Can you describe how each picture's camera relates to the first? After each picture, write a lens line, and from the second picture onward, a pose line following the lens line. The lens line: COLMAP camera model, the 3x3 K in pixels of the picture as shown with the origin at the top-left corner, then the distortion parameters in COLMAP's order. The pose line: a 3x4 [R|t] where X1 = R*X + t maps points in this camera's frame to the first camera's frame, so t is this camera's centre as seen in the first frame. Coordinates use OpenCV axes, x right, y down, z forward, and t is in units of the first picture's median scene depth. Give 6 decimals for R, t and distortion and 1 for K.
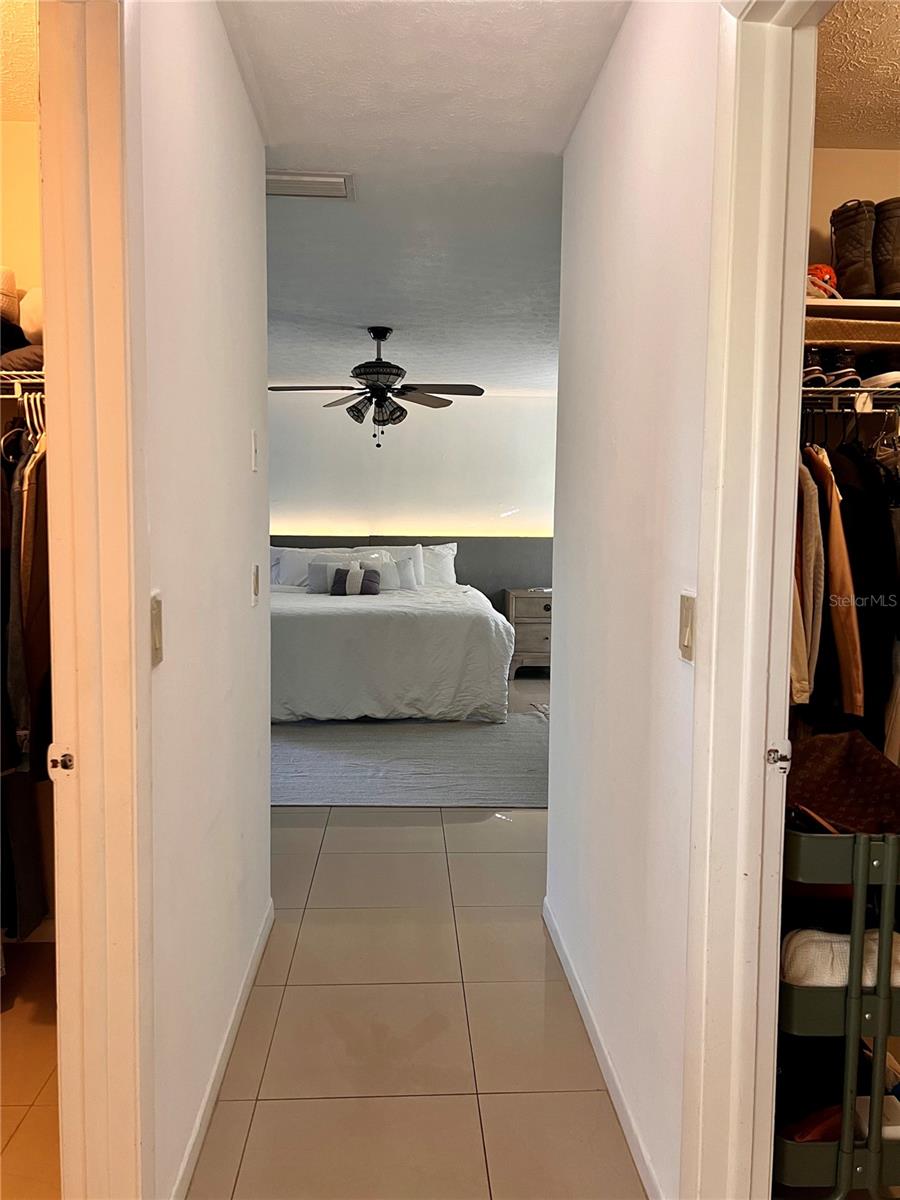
lens RADIAL K [[891.8, 0, 451.6], [0, 891.8, 601.8], [0, 0, 1]] dist [0.050311, -0.061207]
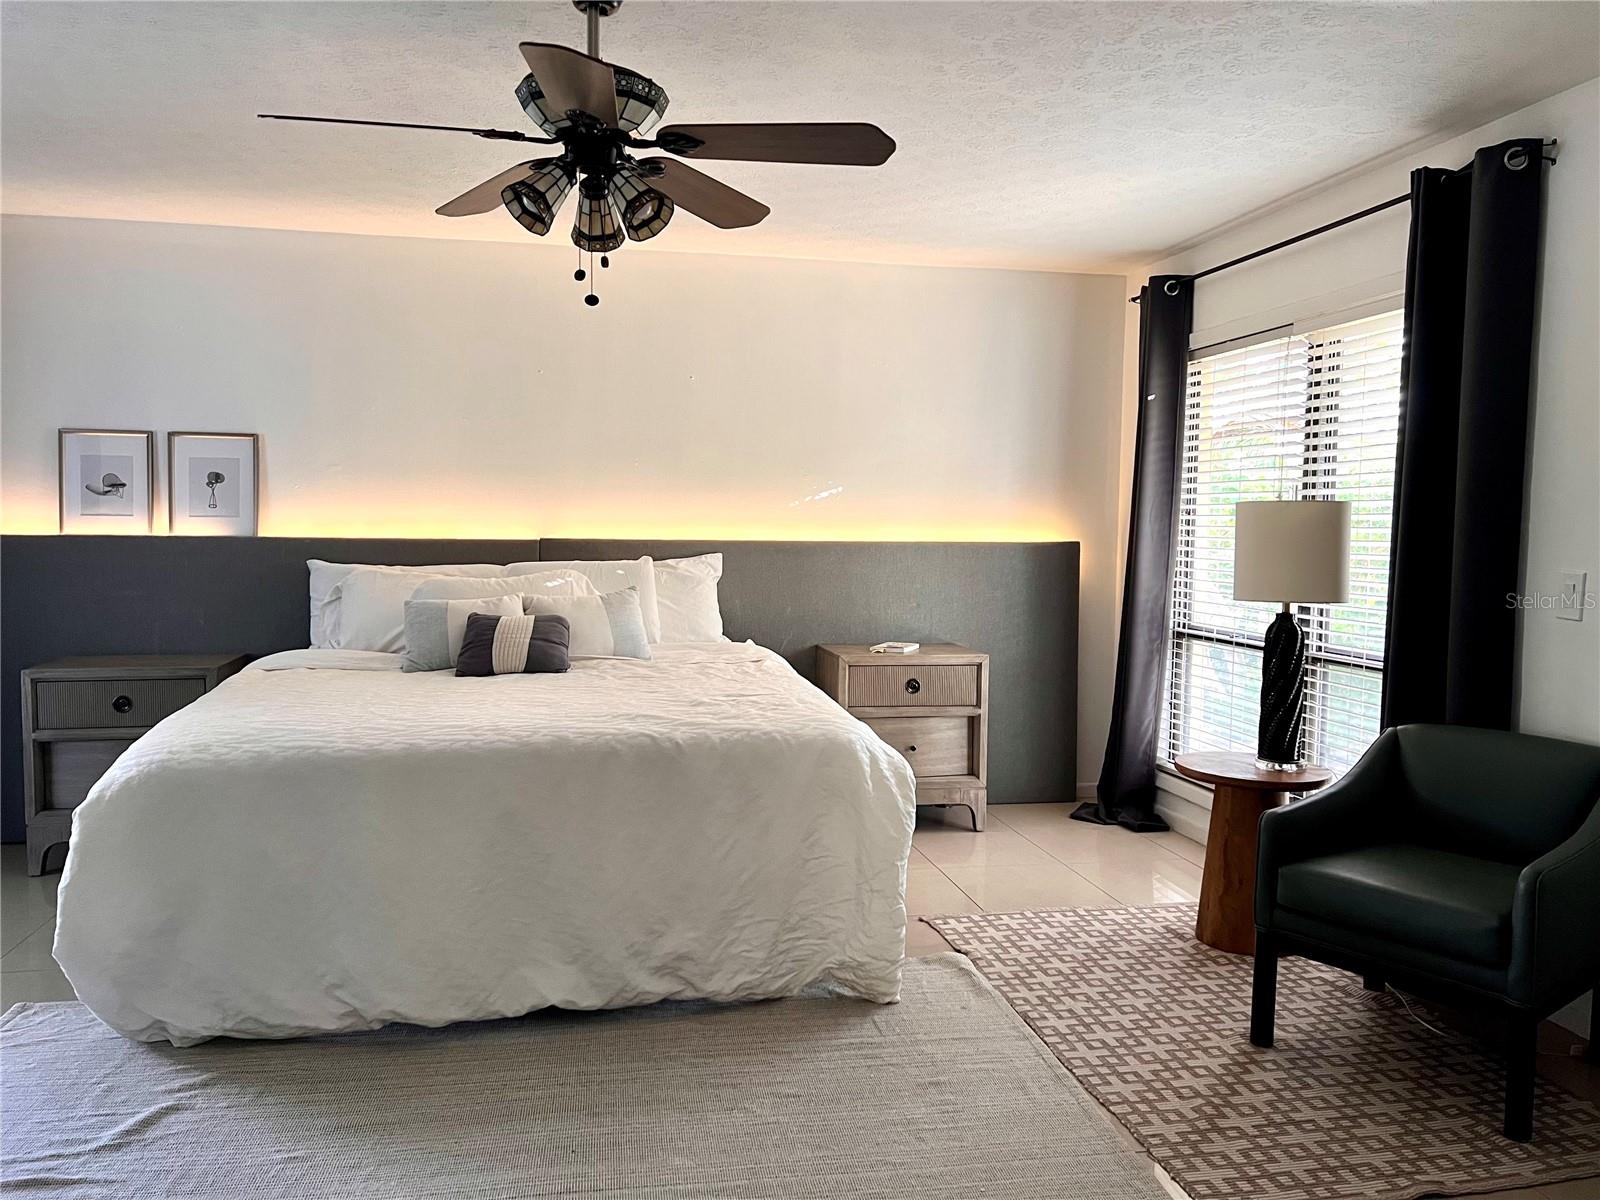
lens RADIAL K [[1189.0, 0, 794.7], [0, 1189.0, 593.3], [0, 0, 1]] dist [0.050311, -0.061207]
pose [[0.989724, -0.006430, 0.142844, -0.063412], [0.009272, 0.999772, -0.019240, -0.040943], [-0.142688, 0.020367, 0.989558, 0.458705]]
